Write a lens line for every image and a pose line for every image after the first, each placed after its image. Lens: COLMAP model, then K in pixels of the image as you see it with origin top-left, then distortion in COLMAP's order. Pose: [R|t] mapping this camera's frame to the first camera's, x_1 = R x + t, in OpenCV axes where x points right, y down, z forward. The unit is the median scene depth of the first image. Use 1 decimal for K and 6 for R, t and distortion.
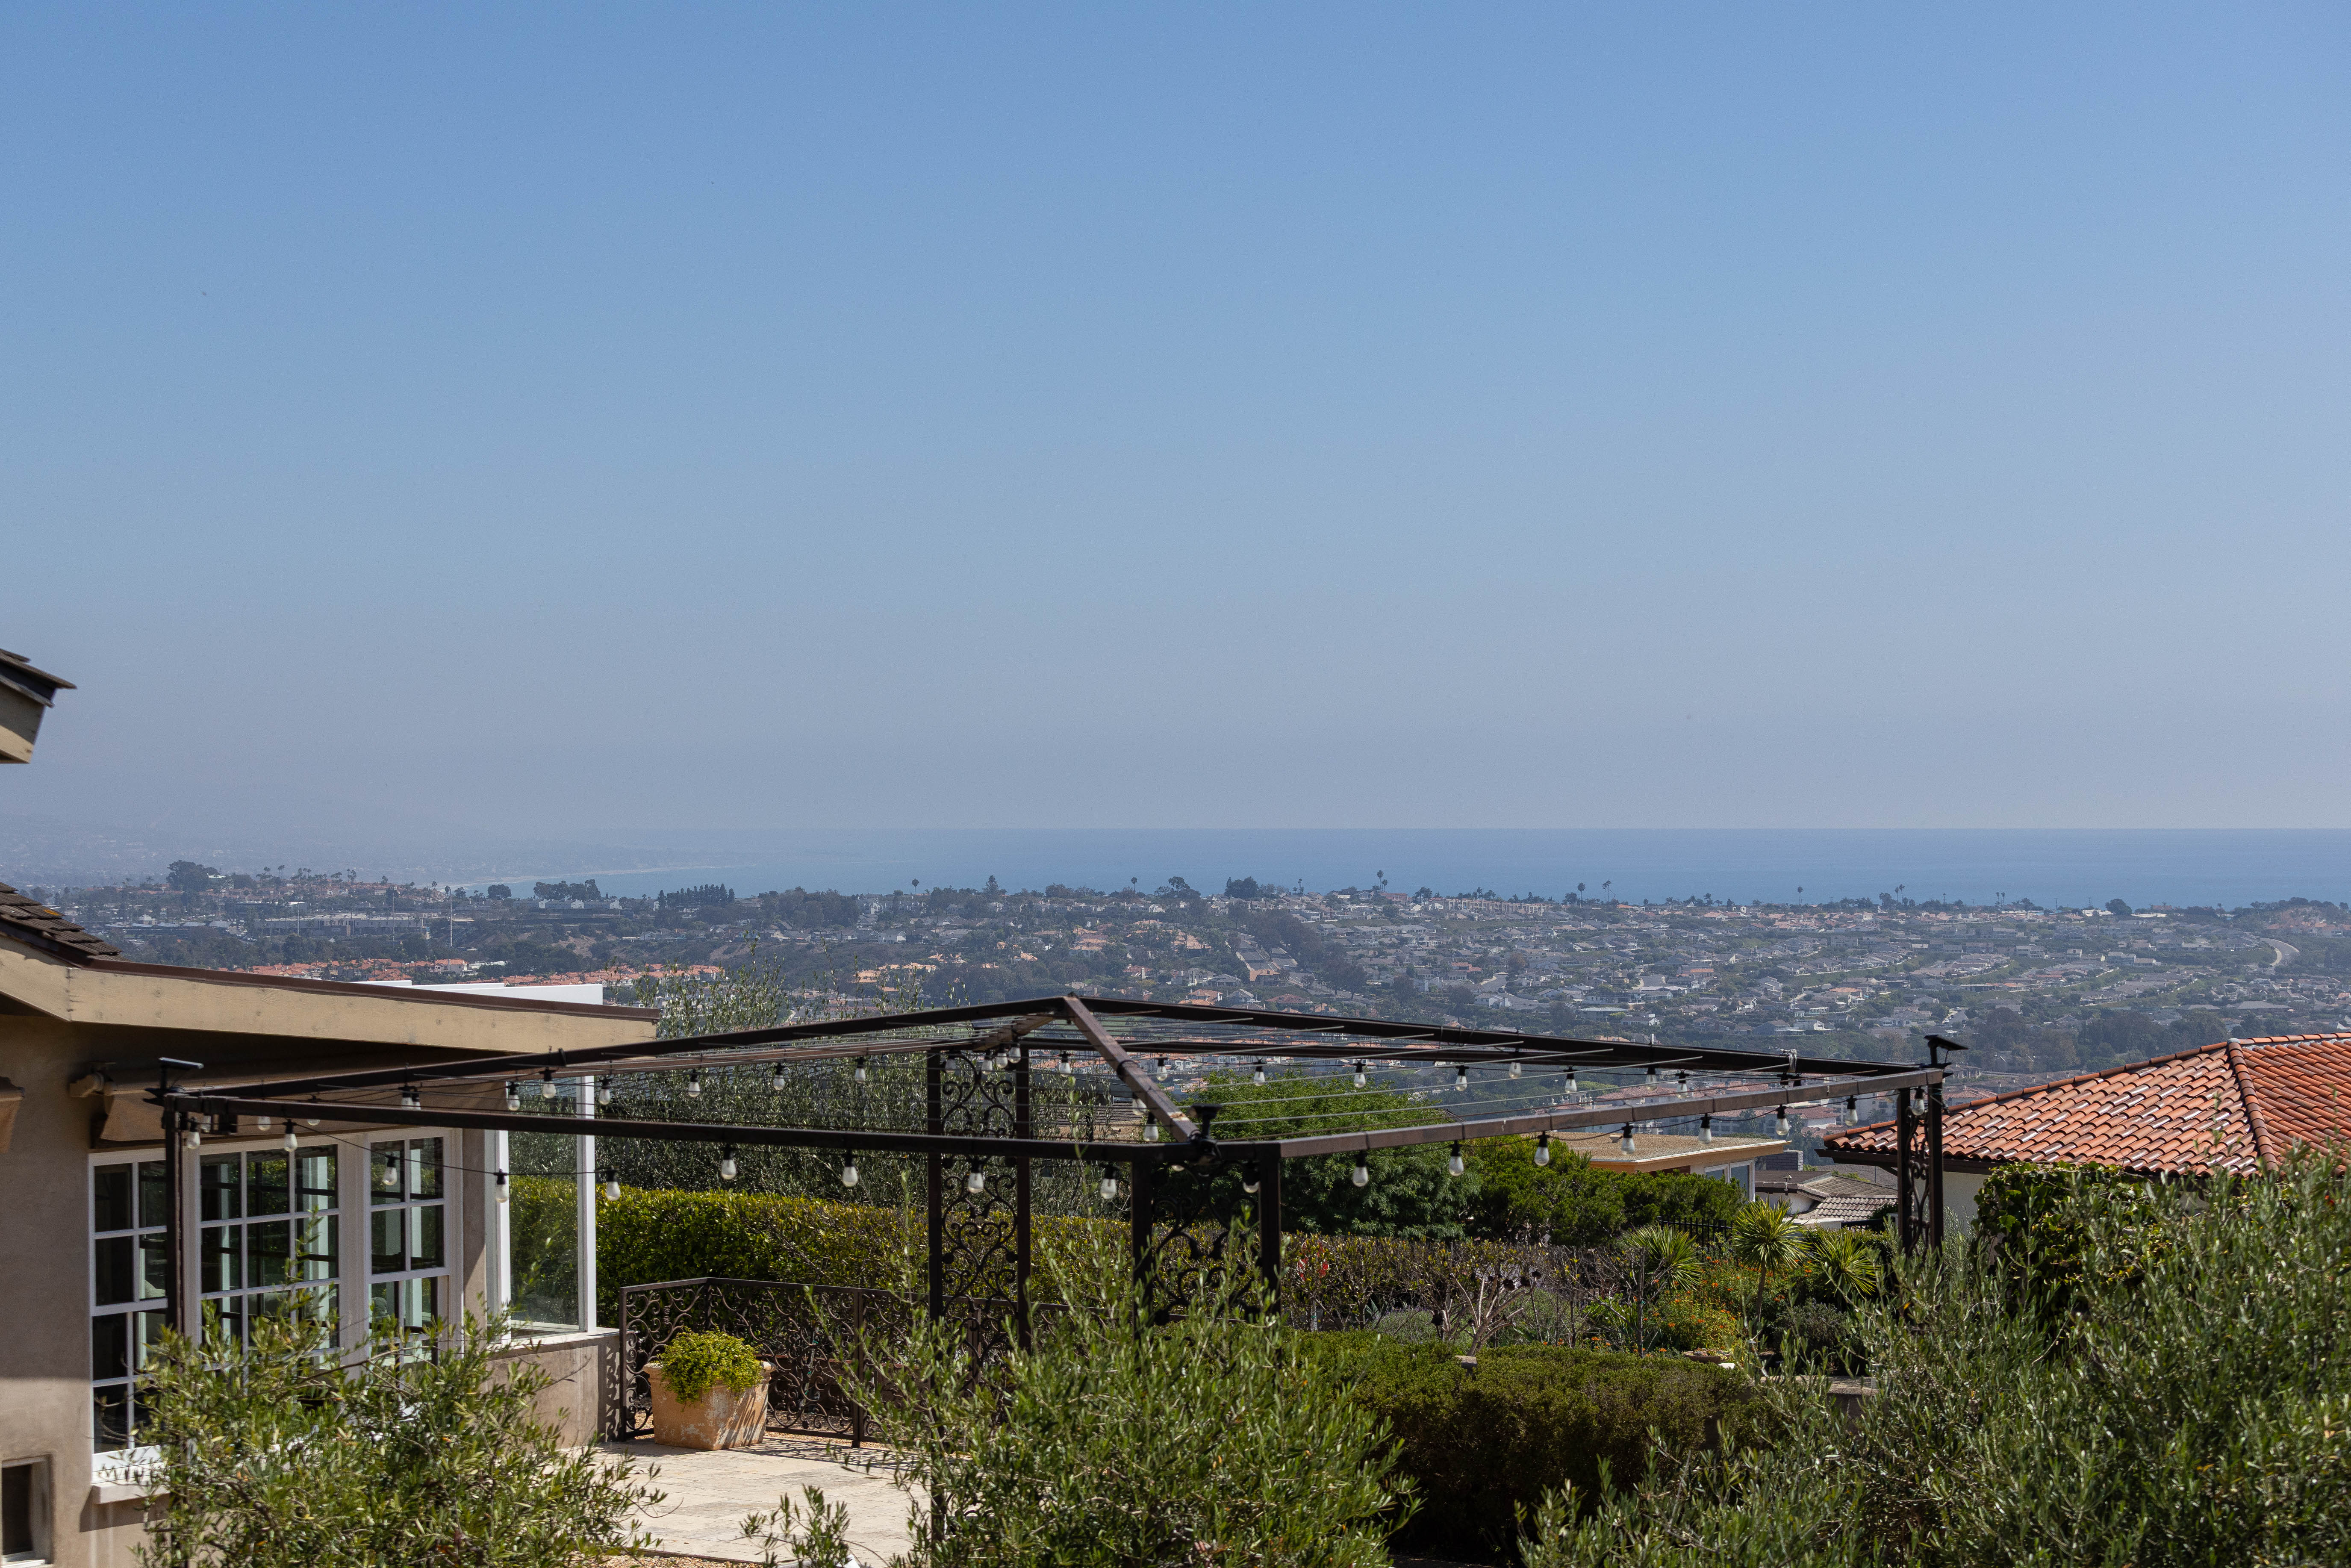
lens RADIAL K [[4701.6, 0, 1176.0], [0, 4701.6, 792.0], [0, 0, 1]] dist [-0.052564, 0.000000]
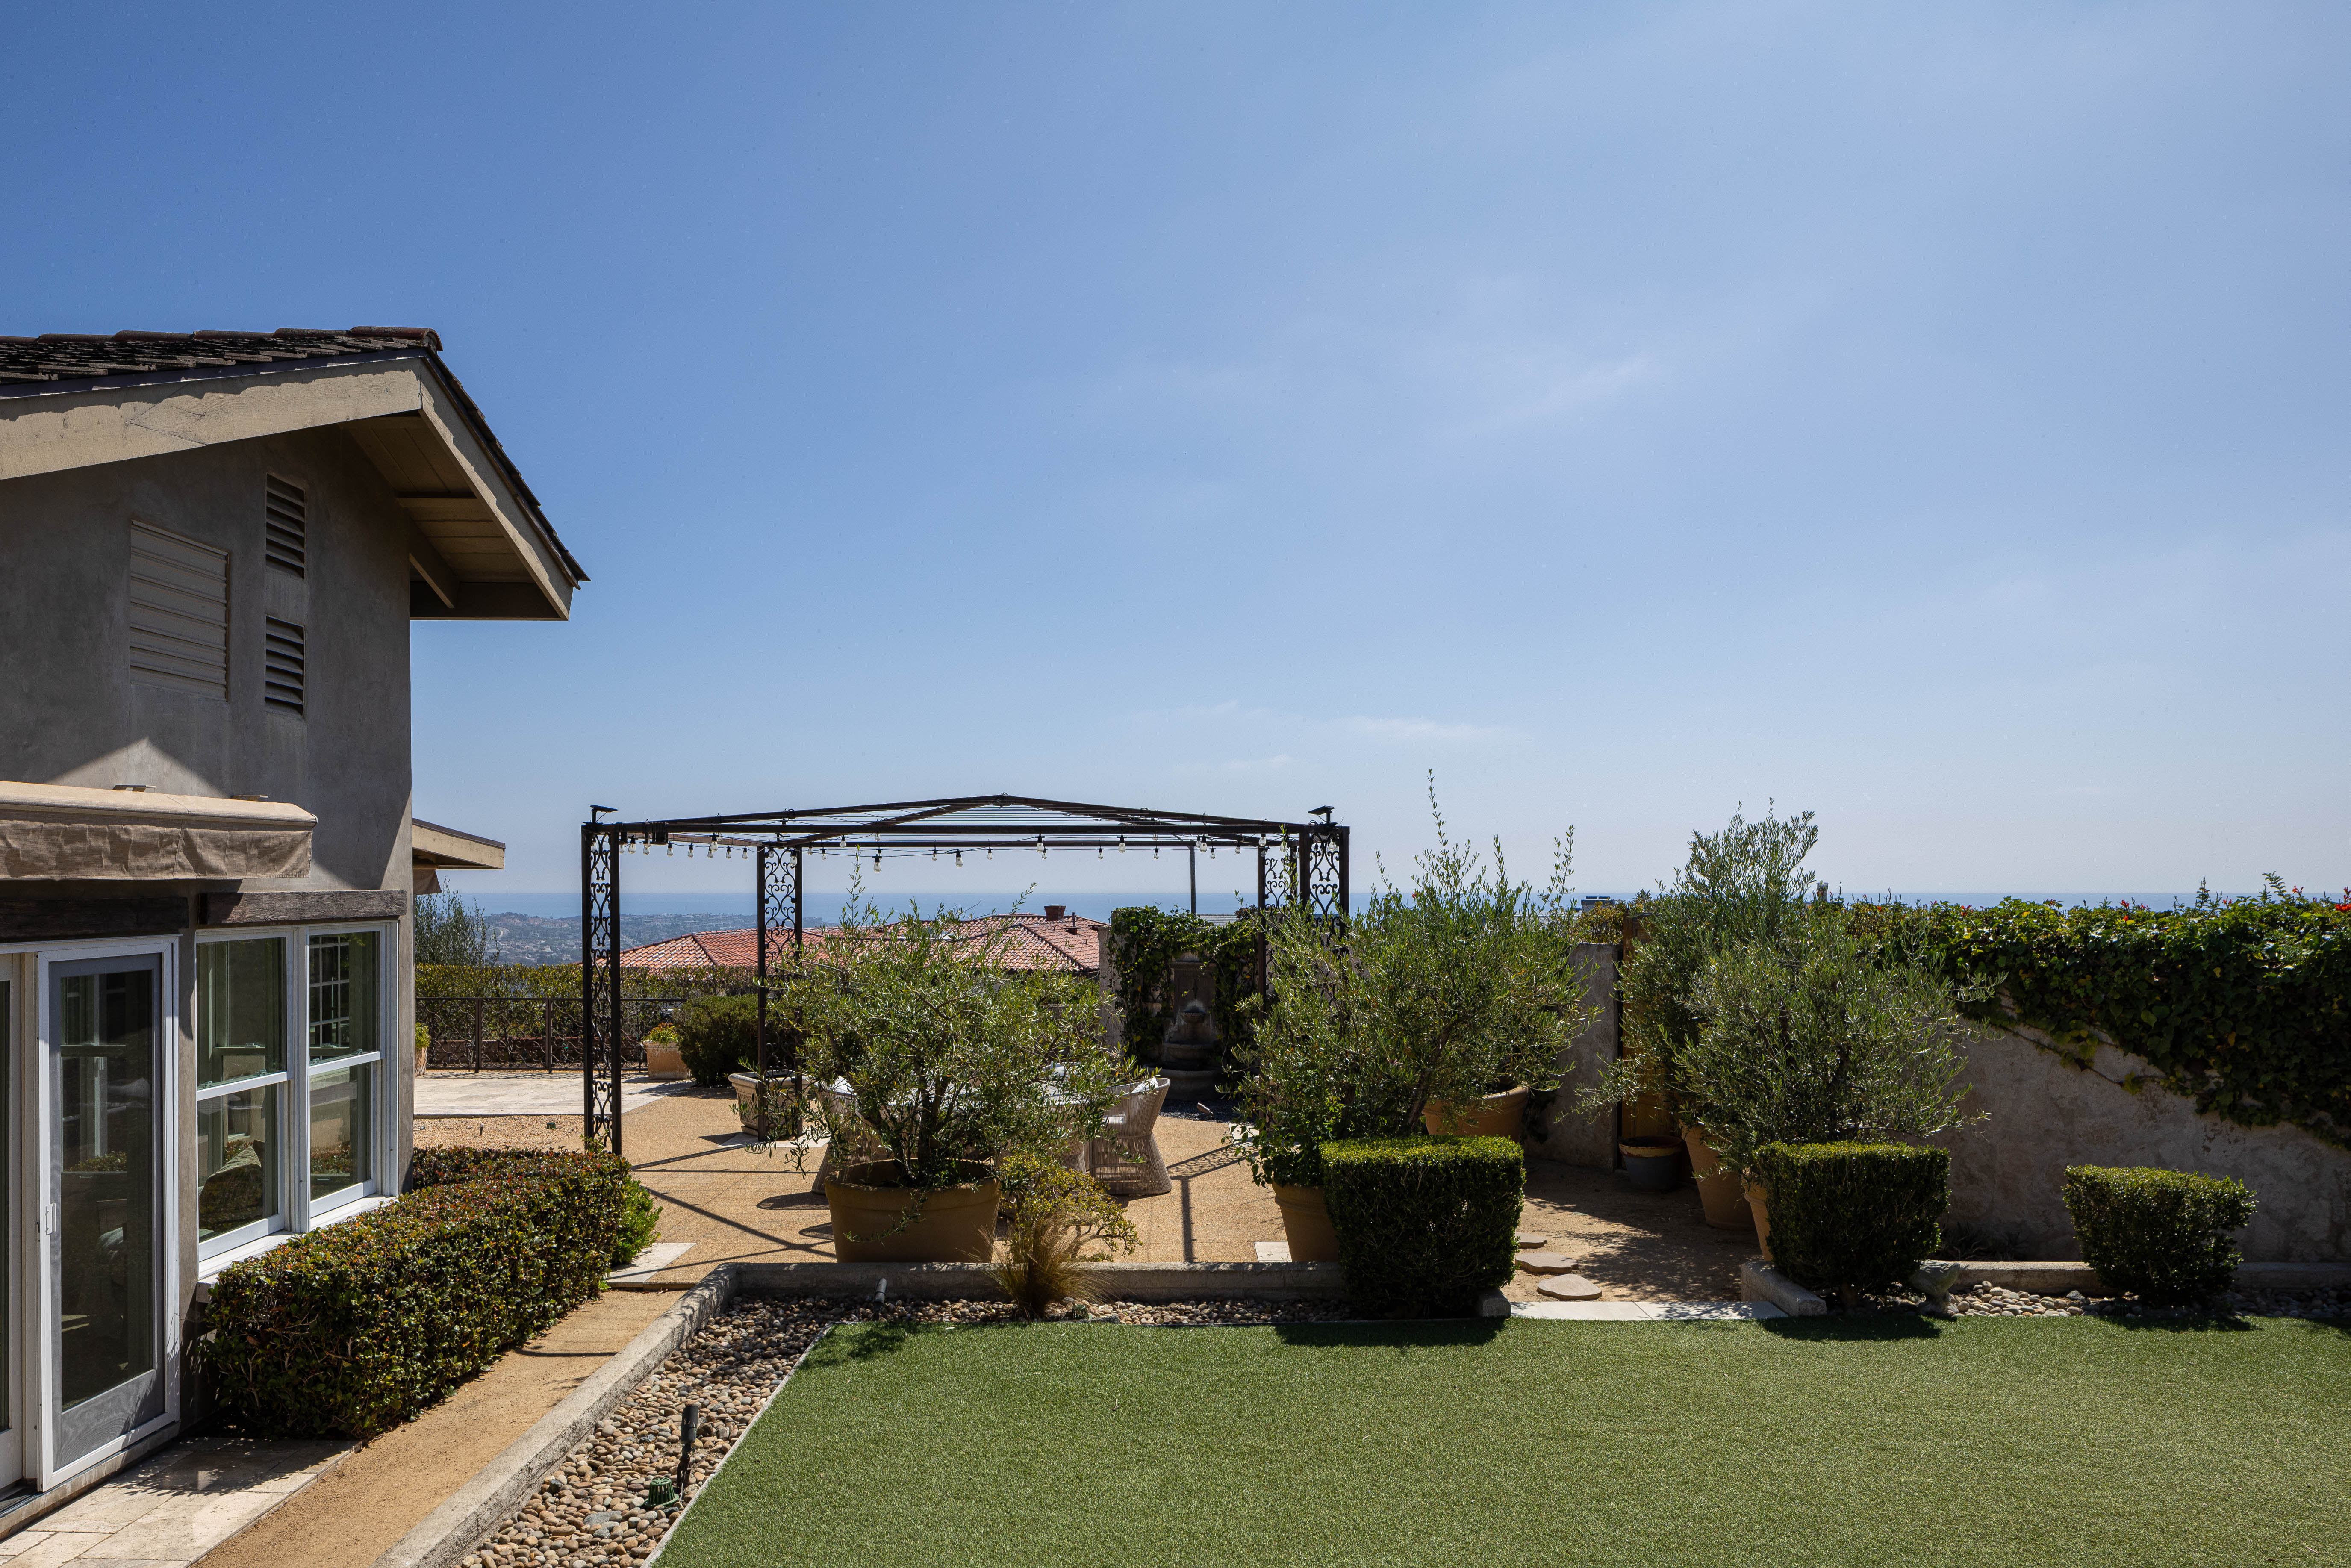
lens RADIAL K [[1603.8, 0, 1168.4], [0, 1603.8, 858.2], [0, 0, 1]] dist [0.007614, 0.002752]
pose [[0.809464, 0.011487, 0.587058, -0.259453], [-0.005075, 0.999908, -0.012568, 0.054670], [-0.587148, 0.007194, 0.809447, 0.253268]]
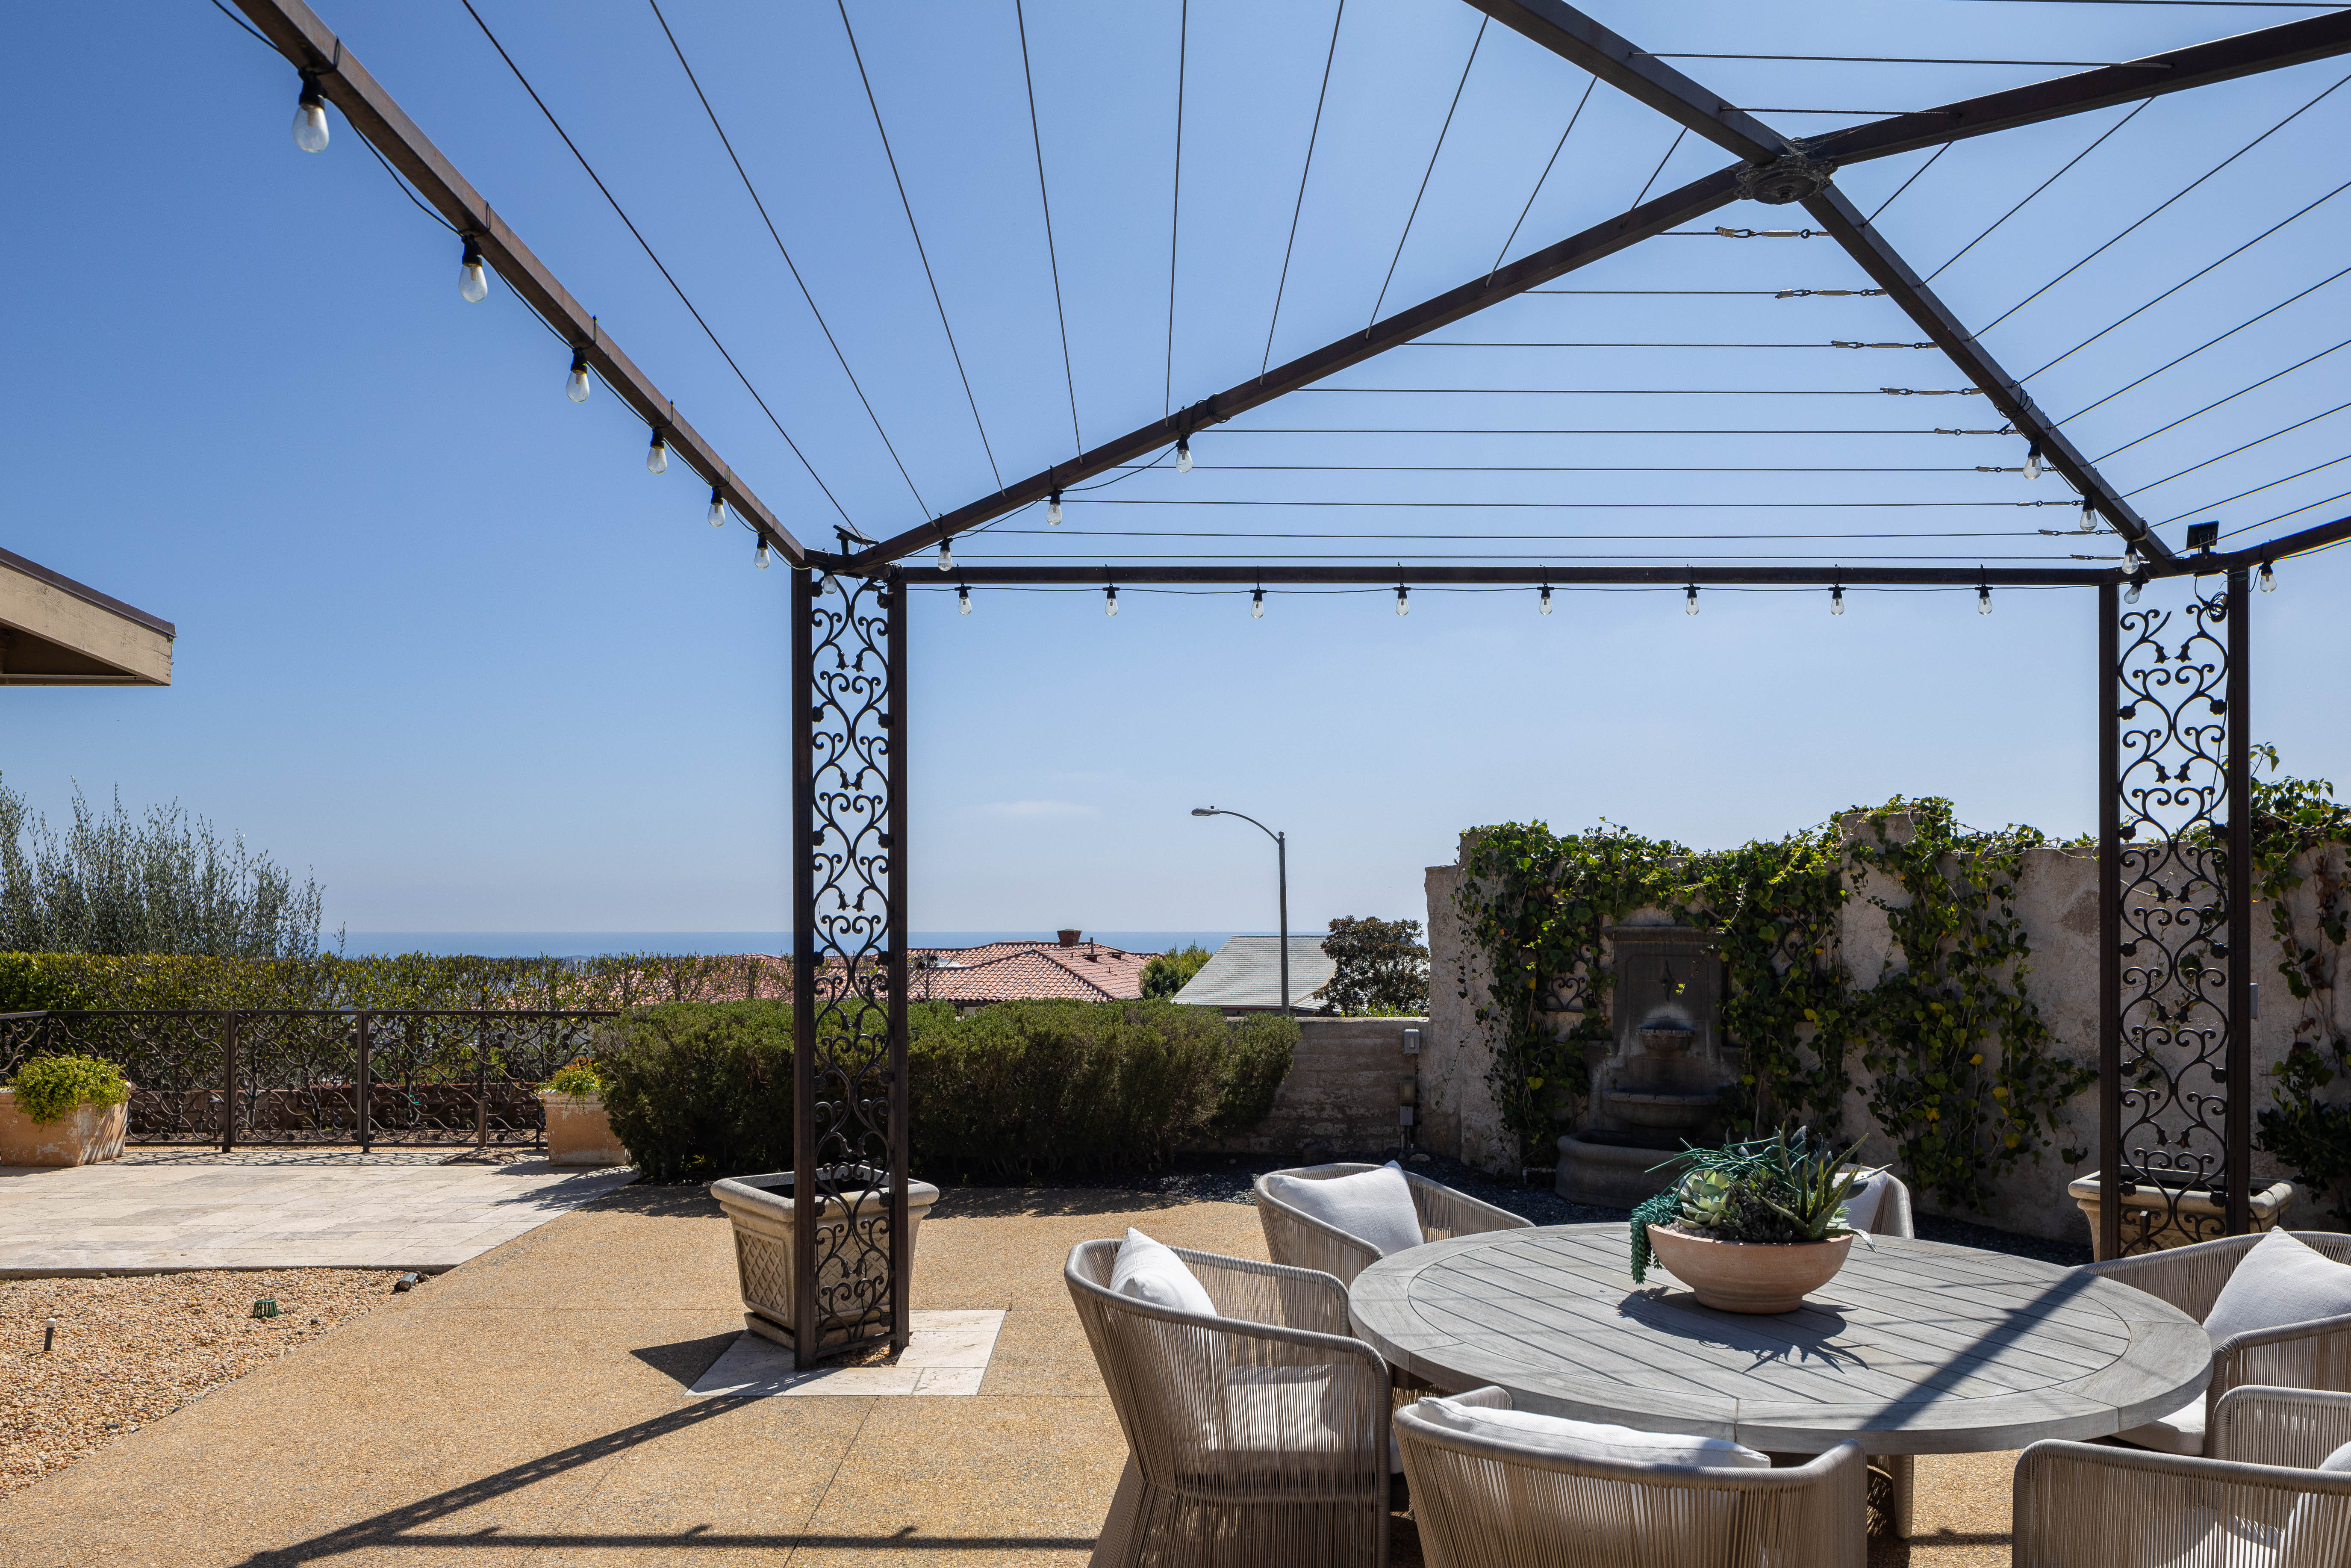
lens RADIAL K [[1603.8, 0, 1155.2], [0, 1603.8, 894.6], [0, 0, 1]] dist [0.007614, 0.002752]
pose [[0.802340, 0.012581, 0.596735, -0.129153], [-0.003295, 0.999856, -0.016649, 0.090518], [-0.596859, 0.011391, 0.802266, 0.605179]]
